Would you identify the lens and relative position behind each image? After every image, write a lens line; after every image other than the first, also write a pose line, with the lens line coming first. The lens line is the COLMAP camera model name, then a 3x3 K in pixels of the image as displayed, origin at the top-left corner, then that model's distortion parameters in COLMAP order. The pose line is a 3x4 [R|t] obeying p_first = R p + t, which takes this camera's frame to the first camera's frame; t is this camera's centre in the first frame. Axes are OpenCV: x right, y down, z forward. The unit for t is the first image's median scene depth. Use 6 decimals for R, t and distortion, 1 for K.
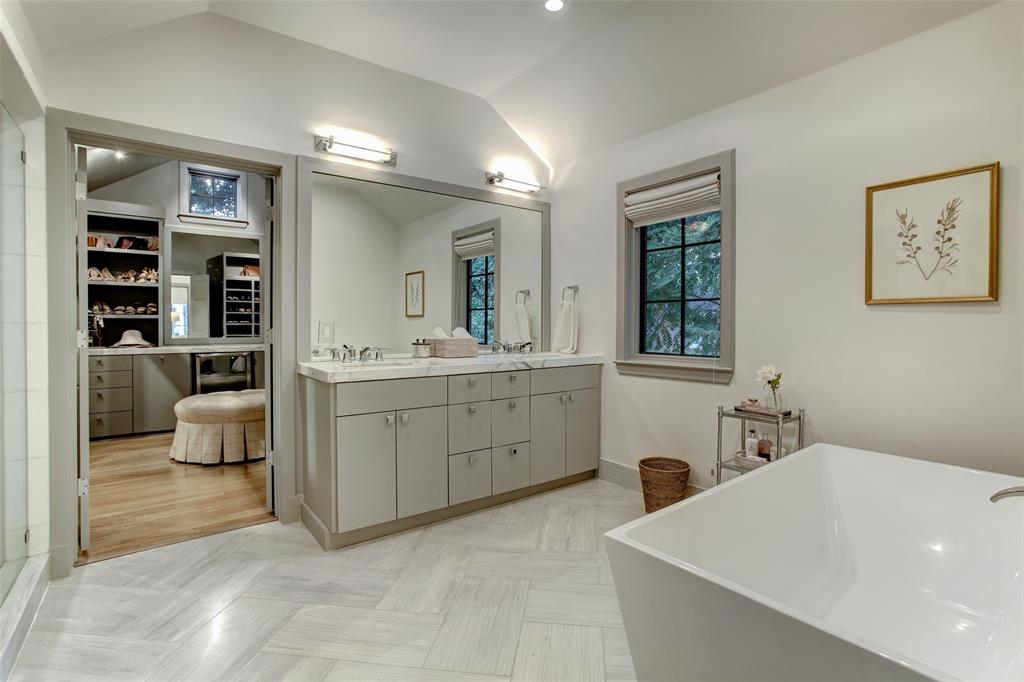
lens RADIAL K [[499.1, 0, 521.5], [0, 499.1, 330.9], [0, 0, 1]] dist [0.000134, 0.001096]
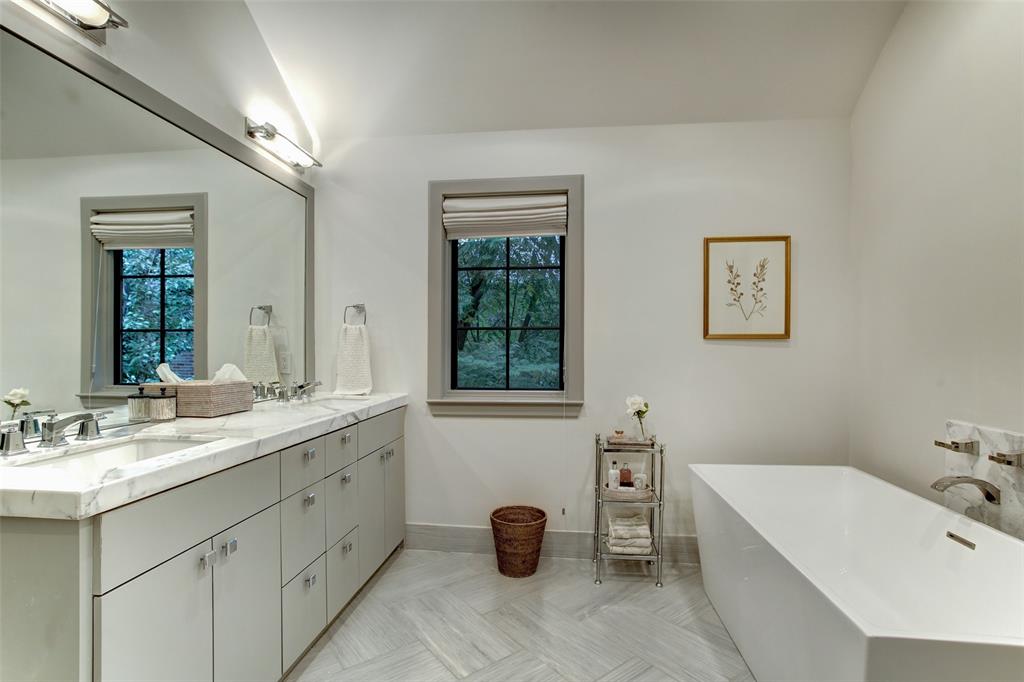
lens RADIAL K [[509.6, 0, 509.9], [0, 509.6, 356.6], [0, 0, 1]] dist [-0.017891, 0.000863]
pose [[0.700573, -0.015280, 0.713417, -0.367835], [0.010407, 0.999883, 0.011195, -0.022923], [-0.713505, -0.000419, 0.700650, 0.387036]]
